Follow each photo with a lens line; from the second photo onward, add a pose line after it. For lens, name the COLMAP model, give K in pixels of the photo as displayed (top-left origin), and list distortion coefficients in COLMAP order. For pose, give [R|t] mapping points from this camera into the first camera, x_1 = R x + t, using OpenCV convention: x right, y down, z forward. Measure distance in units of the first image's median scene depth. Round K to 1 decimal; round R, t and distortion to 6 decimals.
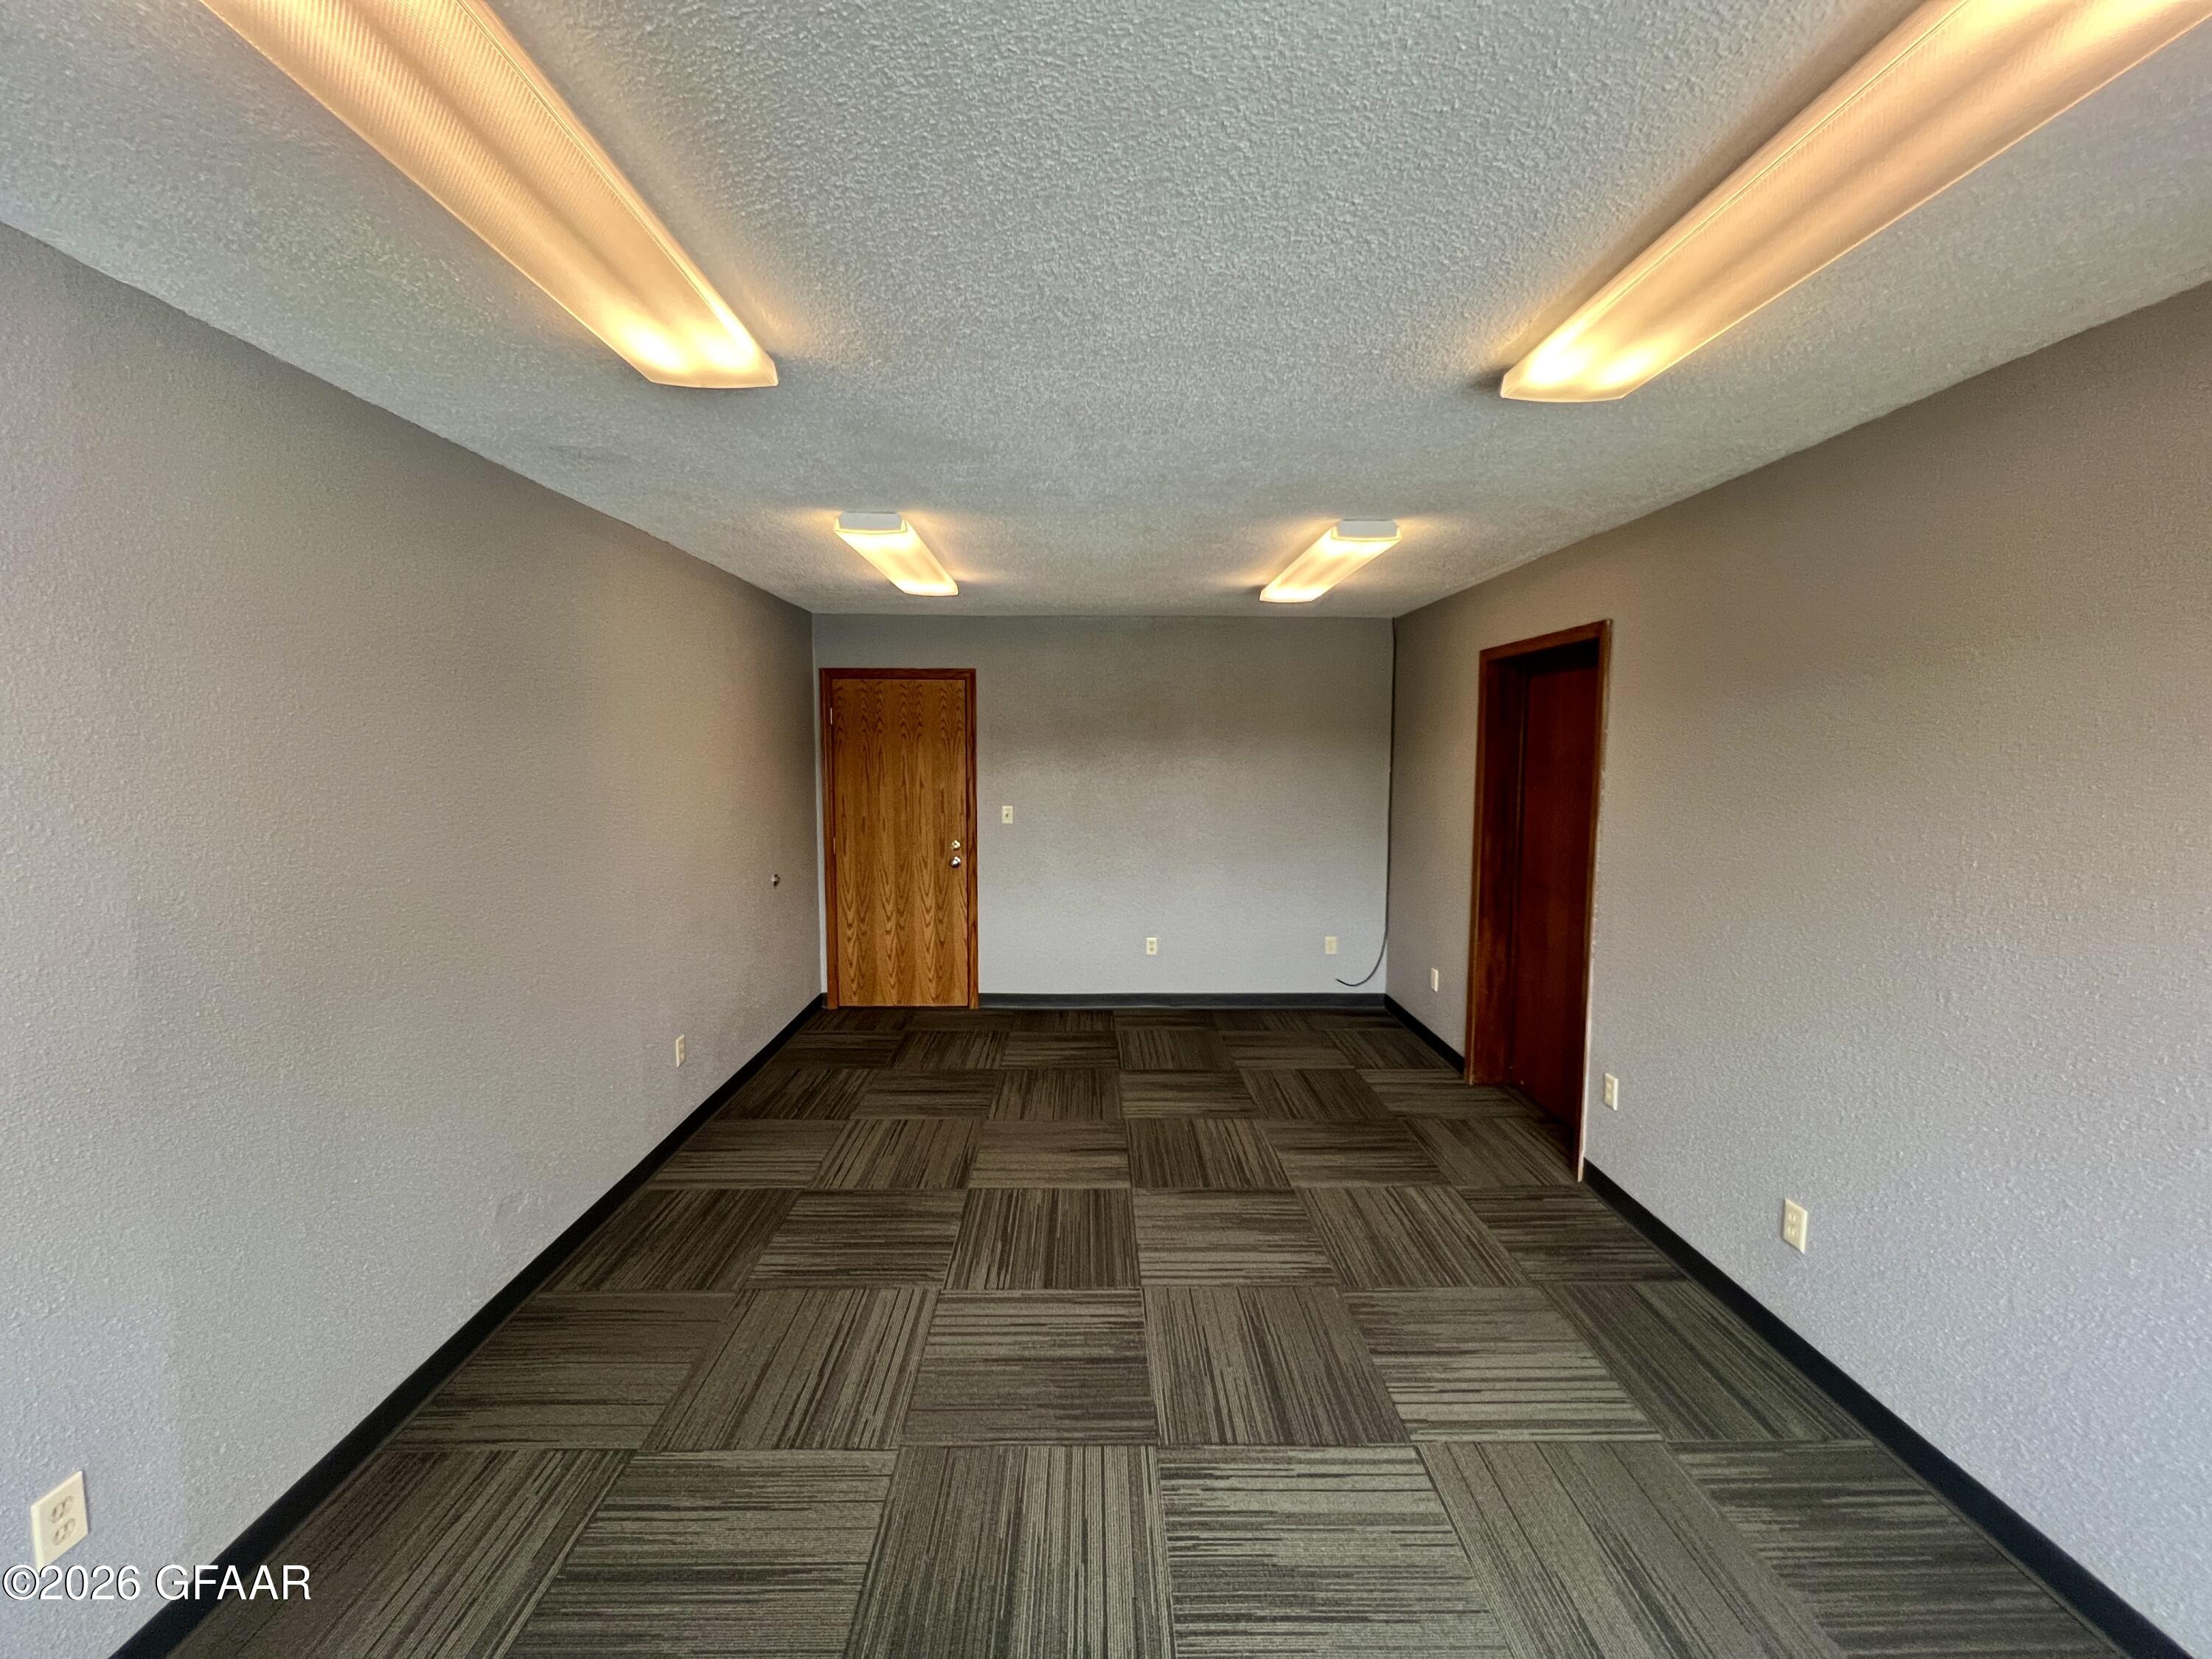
lens RADIAL K [[891.2, 0, 1097.9], [0, 891.2, 826.4], [0, 0, 1]] dist [0.000467, -0.000023]
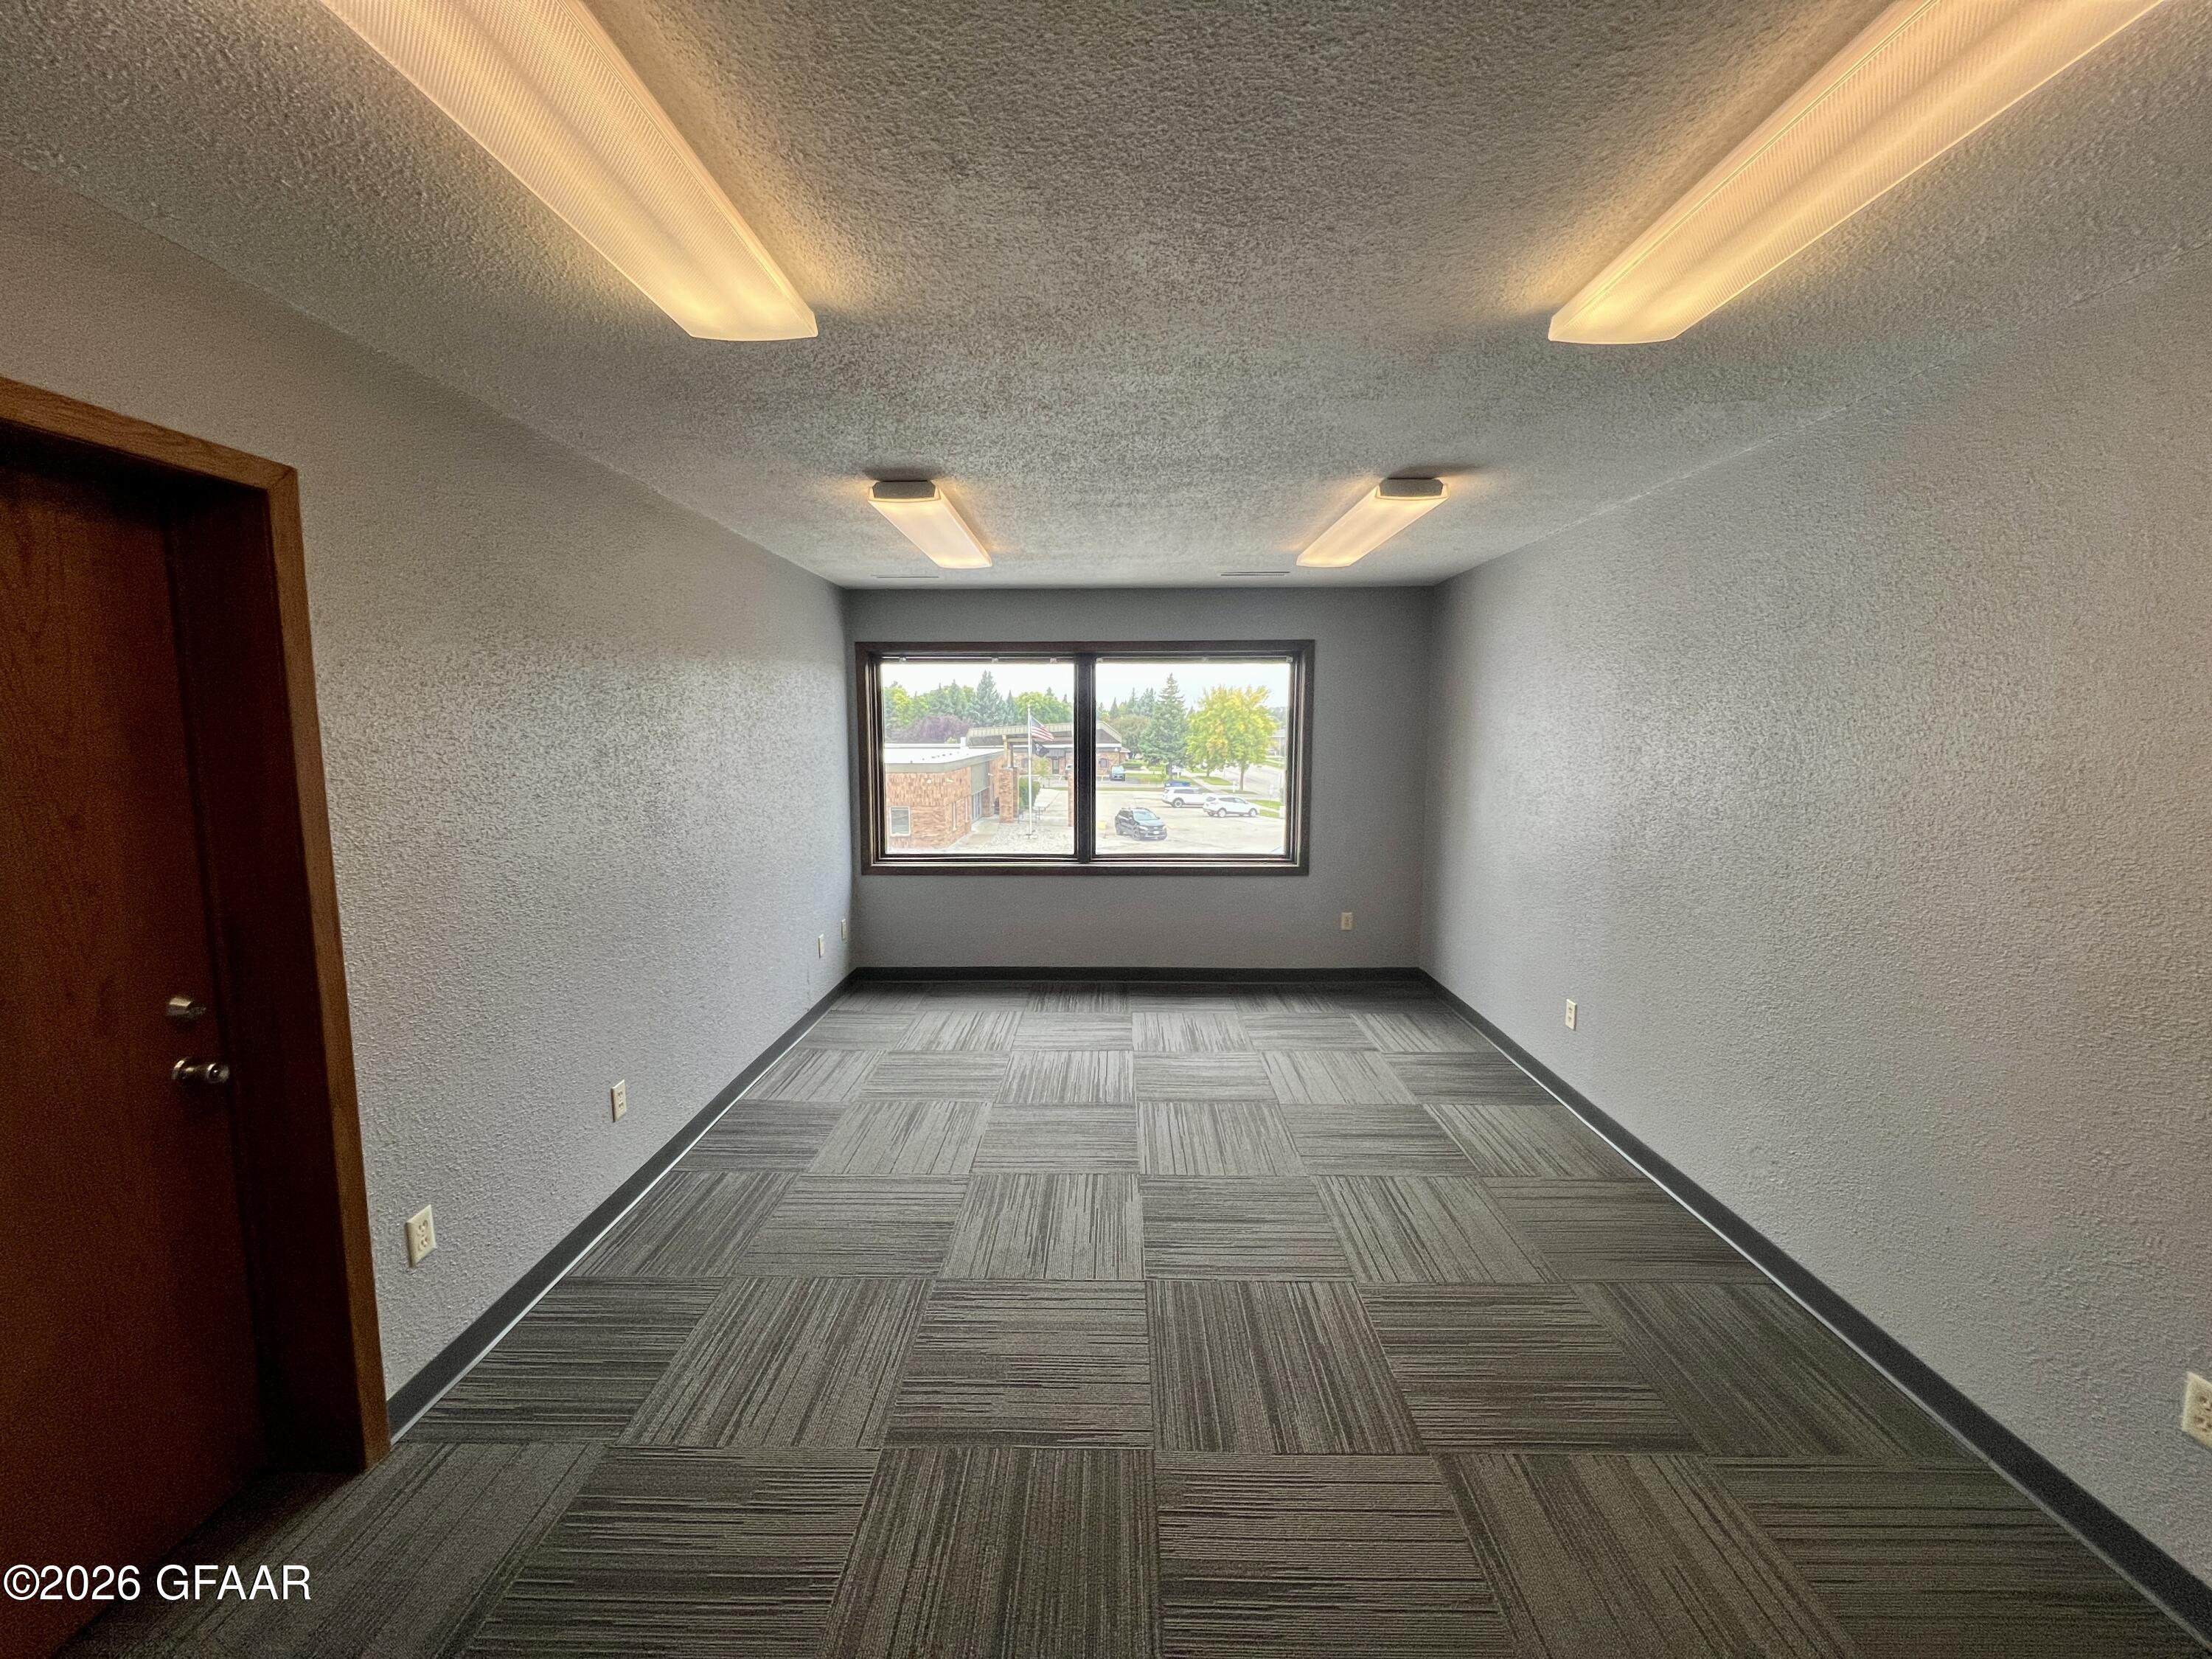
lens RADIAL K [[891.2, 0, 1100.5], [0, 891.2, 837.5], [0, 0, 1]] dist [0.000467, -0.000023]
pose [[-0.999620, -0.004135, 0.027256, 0.073688], [0.001755, 0.977142, 0.212580, -0.151016], [-0.027512, 0.212547, -0.976763, 1.867157]]
